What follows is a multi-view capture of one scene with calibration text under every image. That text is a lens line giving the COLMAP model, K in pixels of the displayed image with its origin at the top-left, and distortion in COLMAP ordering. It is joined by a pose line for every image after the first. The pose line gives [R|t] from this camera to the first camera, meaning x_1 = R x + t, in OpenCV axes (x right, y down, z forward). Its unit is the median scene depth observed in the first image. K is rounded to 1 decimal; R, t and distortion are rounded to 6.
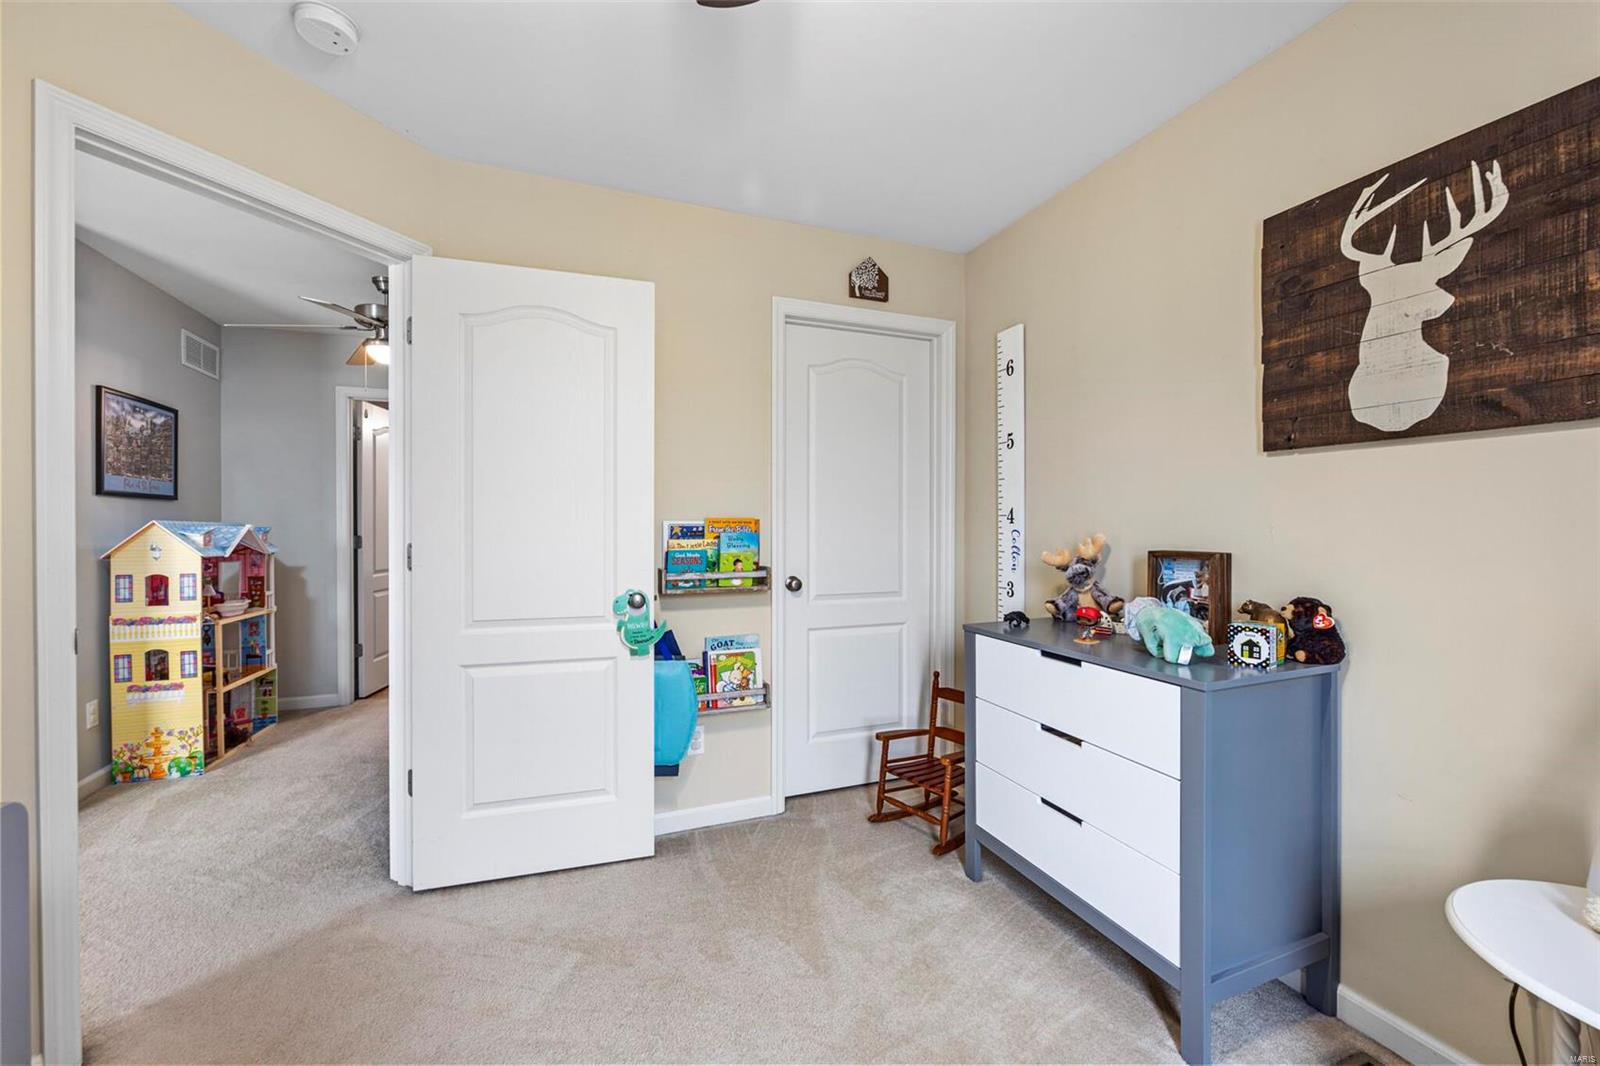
lens RADIAL K [[634.2, 0, 797.1], [0, 634.2, 528.0], [0, 0, 1]] dist [-0.015595, -0.000026]
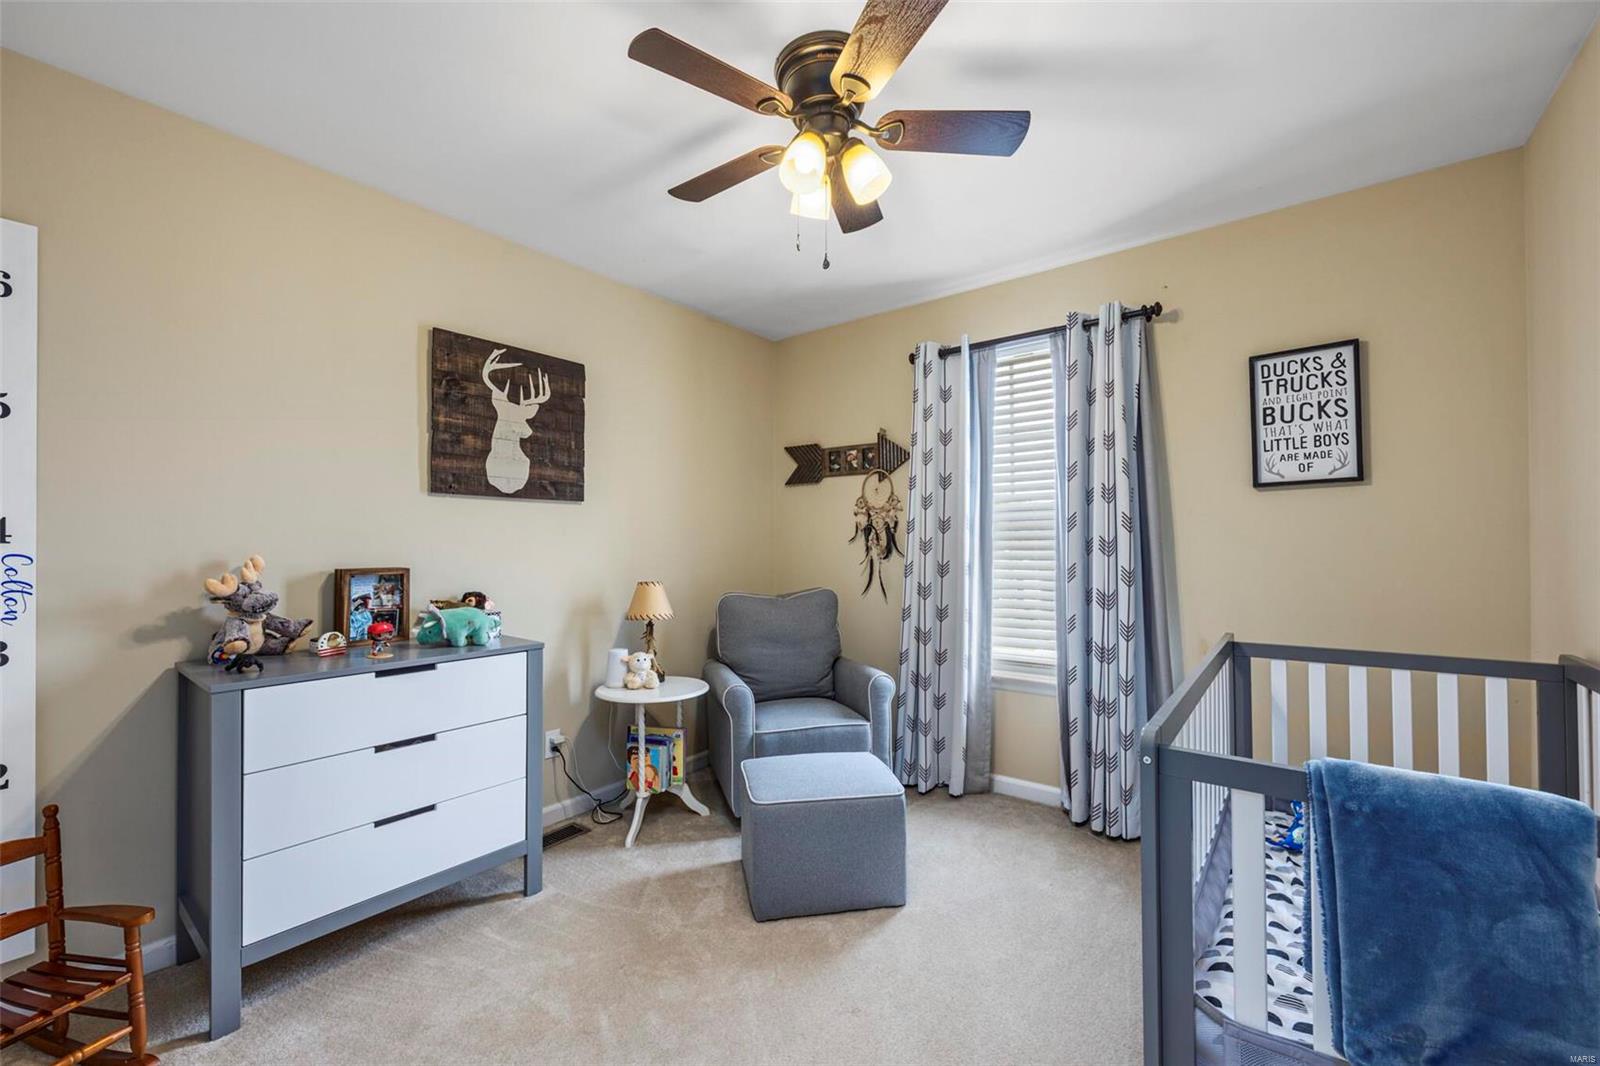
lens RADIAL K [[634.2, 0, 798.2], [0, 634.2, 538.0], [0, 0, 1]] dist [-0.015595, -0.000026]
pose [[-0.516252, 0.014343, 0.856317, -0.977407], [0.008752, 0.999896, -0.011472, 0.001818], [-0.856392, 0.001572, -0.516324, 1.156476]]
